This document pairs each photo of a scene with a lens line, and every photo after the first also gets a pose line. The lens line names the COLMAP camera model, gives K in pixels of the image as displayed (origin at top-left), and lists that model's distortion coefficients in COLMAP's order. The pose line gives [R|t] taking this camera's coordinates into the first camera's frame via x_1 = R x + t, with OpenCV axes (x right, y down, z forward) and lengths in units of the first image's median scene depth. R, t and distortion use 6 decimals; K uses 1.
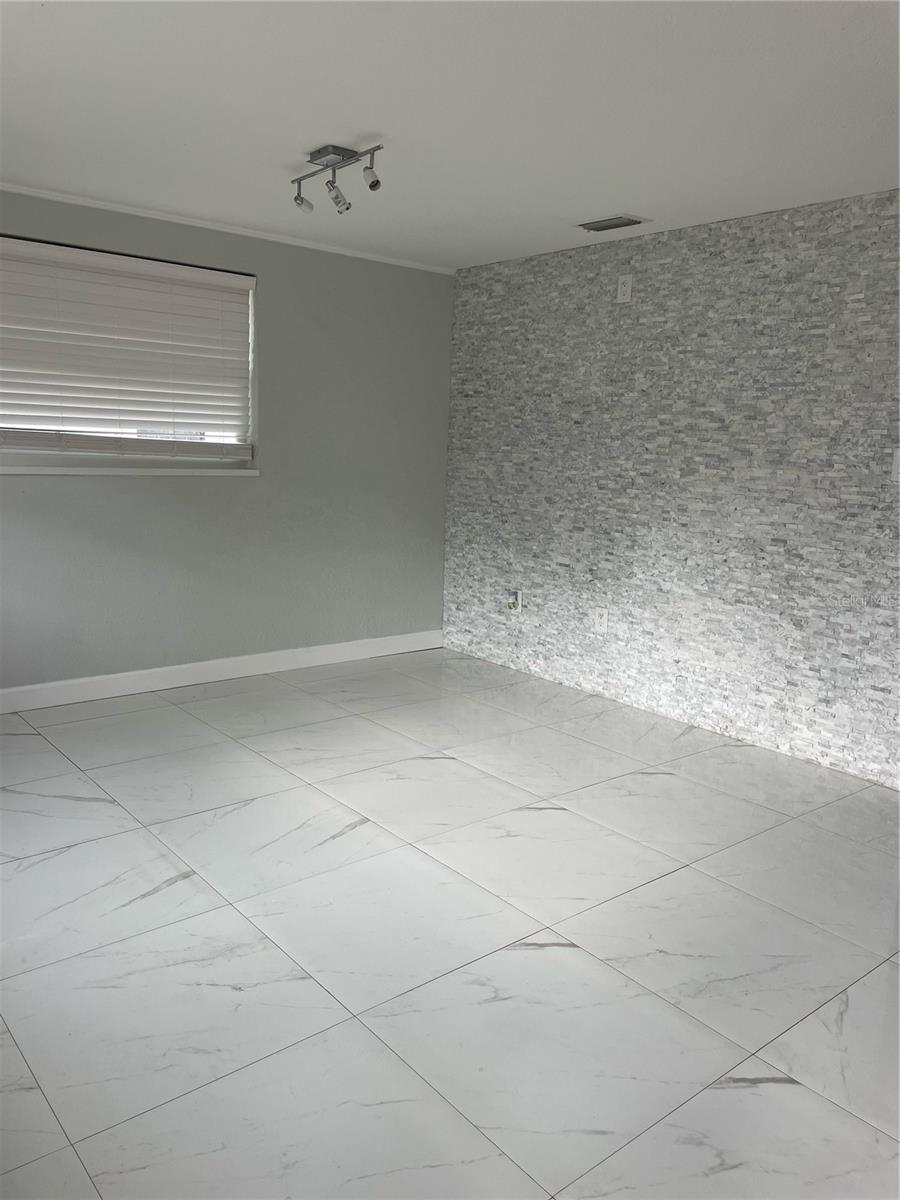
lens RADIAL K [[906.1, 0, 457.0], [0, 906.1, 594.5], [0, 0, 1]] dist [0.094944, -0.122494]
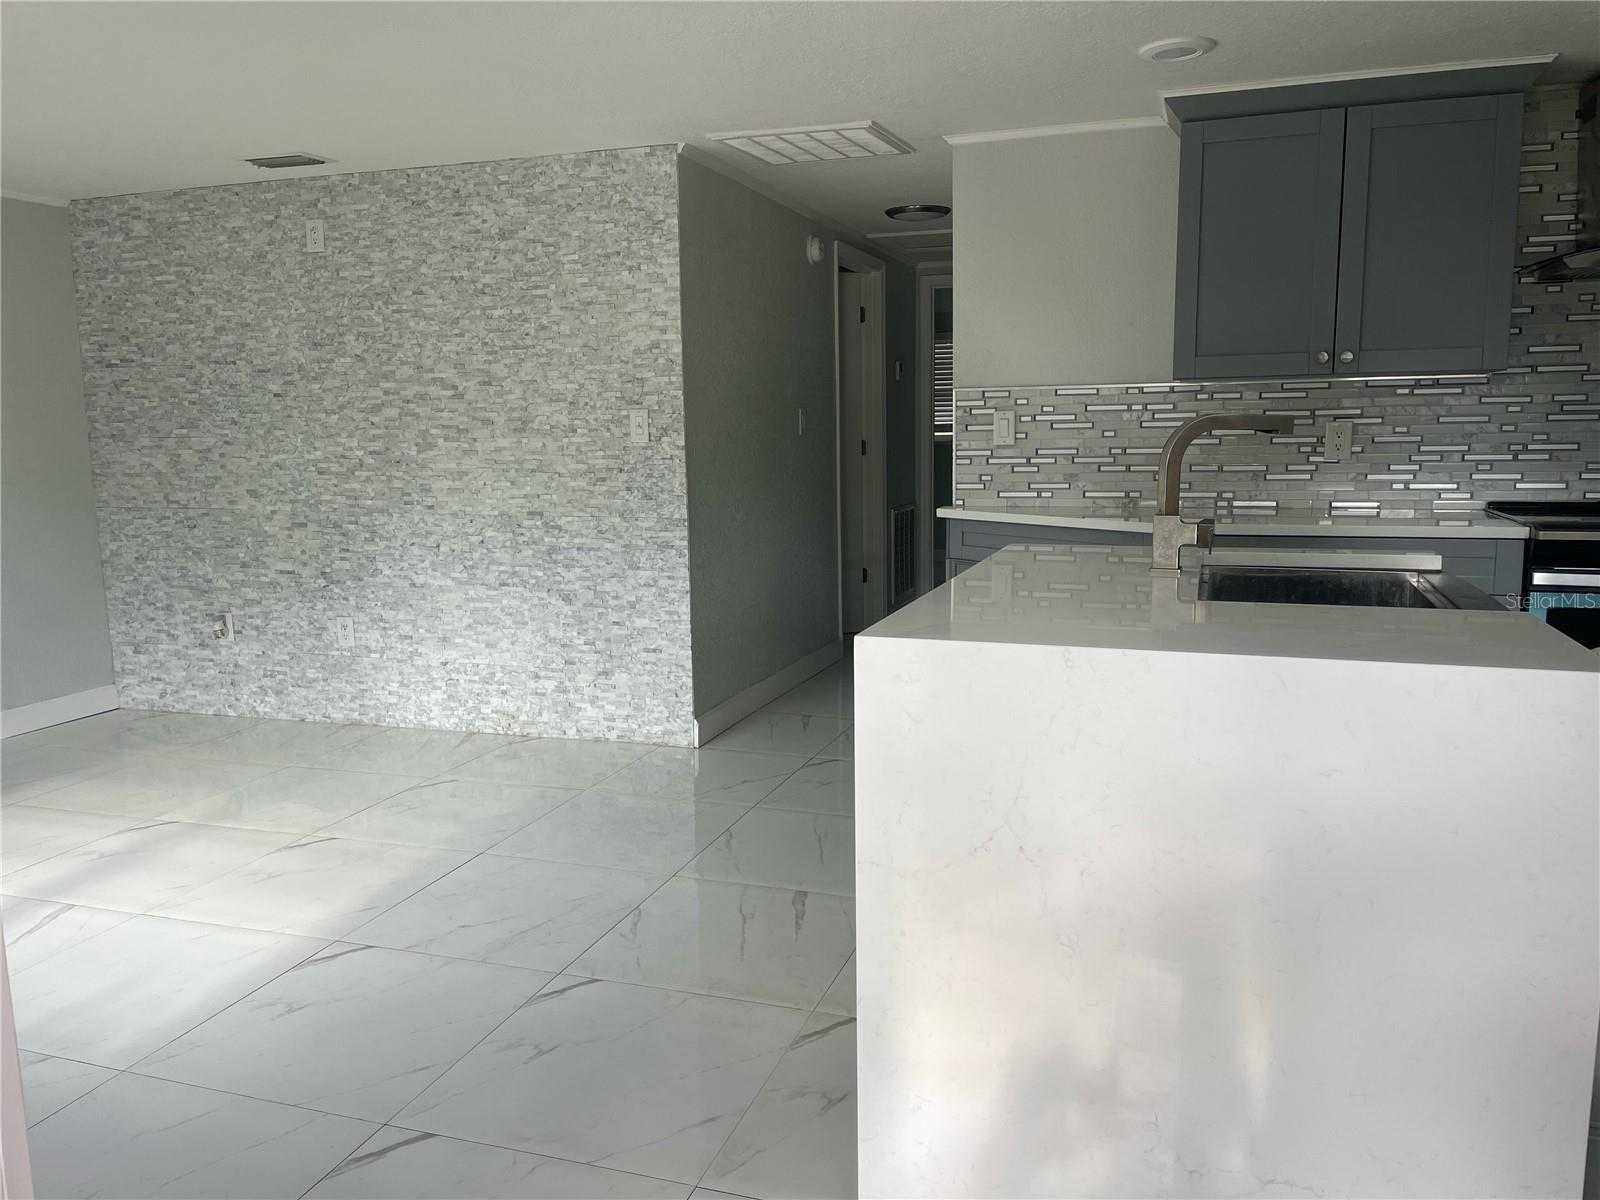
lens RADIAL K [[1208.1, 0, 805.4], [0, 1208.1, 593.2], [0, 0, 1]] dist [0.094944, -0.122494]
pose [[0.852943, -0.126108, 0.506542, -0.051744], [0.137518, 0.990386, 0.015004, 0.041606], [-0.503564, 0.056861, 0.862085, -0.205733]]
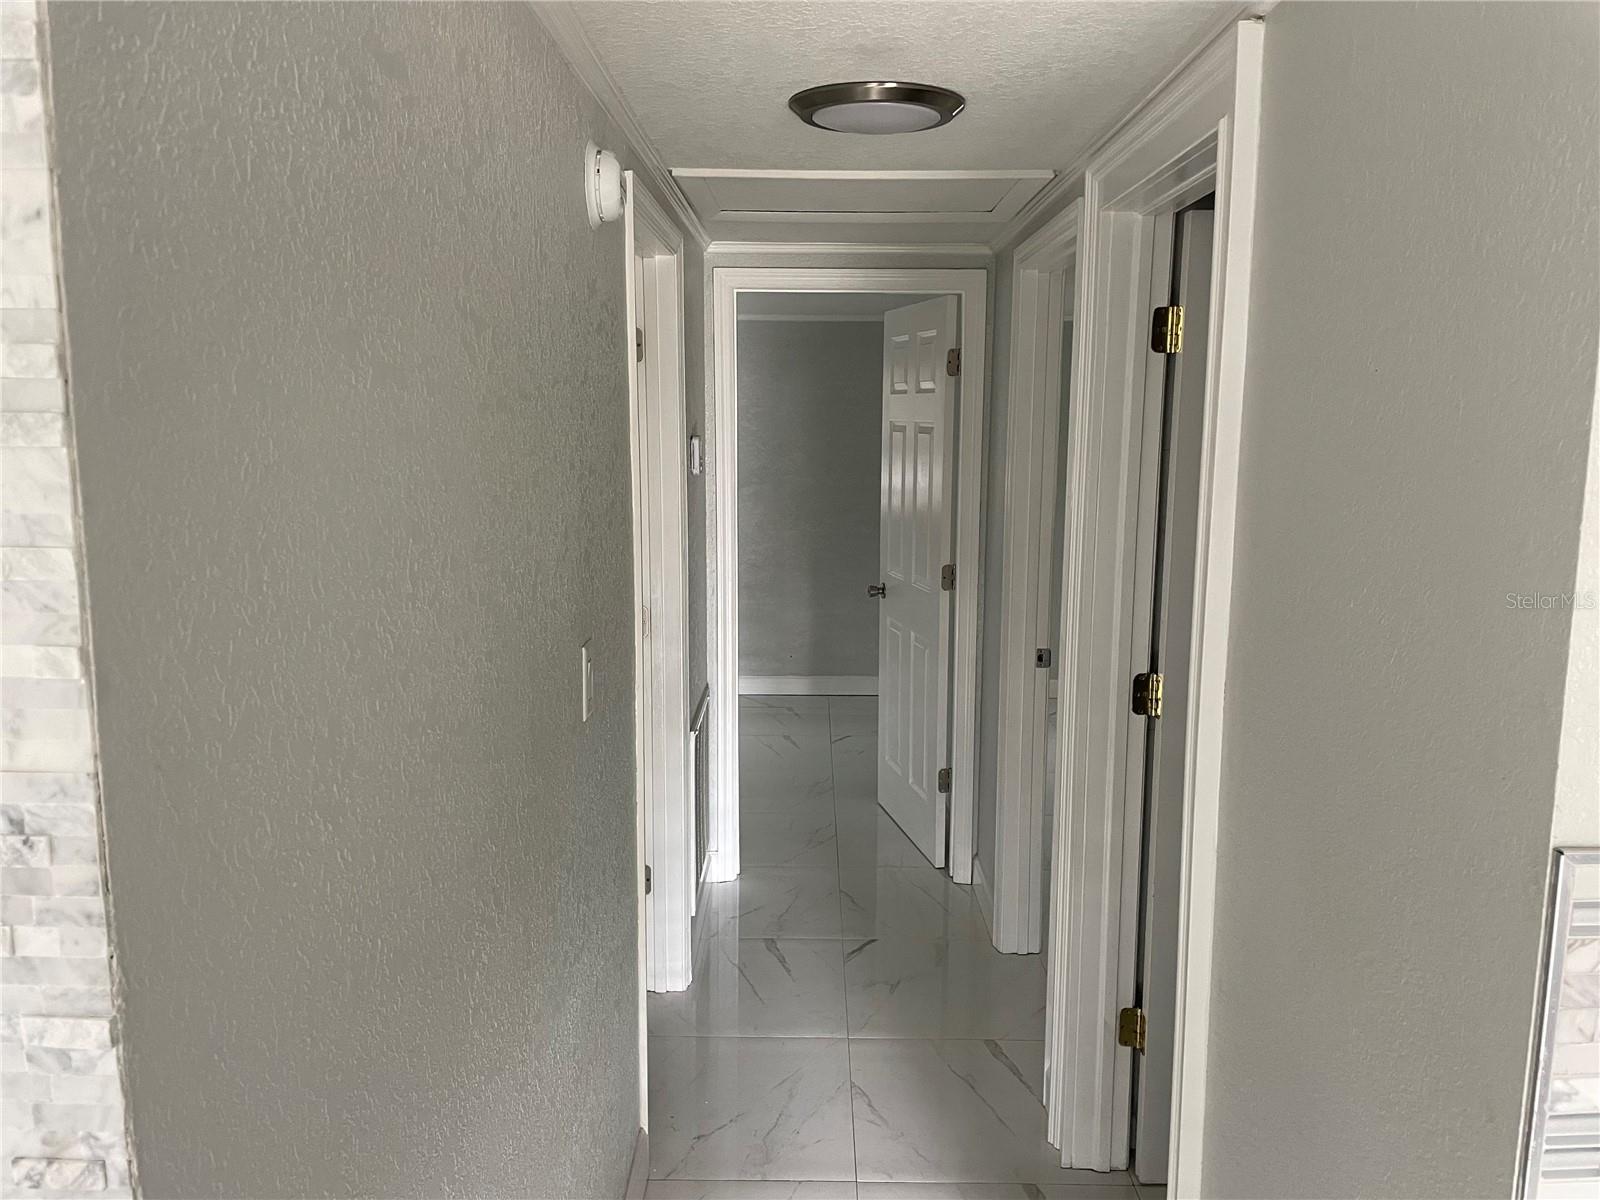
lens RADIAL K [[1208.1, 0, 788.7], [0, 1208.1, 599.8], [0, 0, 1]] dist [0.094944, -0.122494]
pose [[0.653395, -0.157525, 0.740446, 0.411858], [0.149832, 0.985671, 0.077478, -0.209822], [-0.742041, 0.060319, 0.667635, 0.669347]]
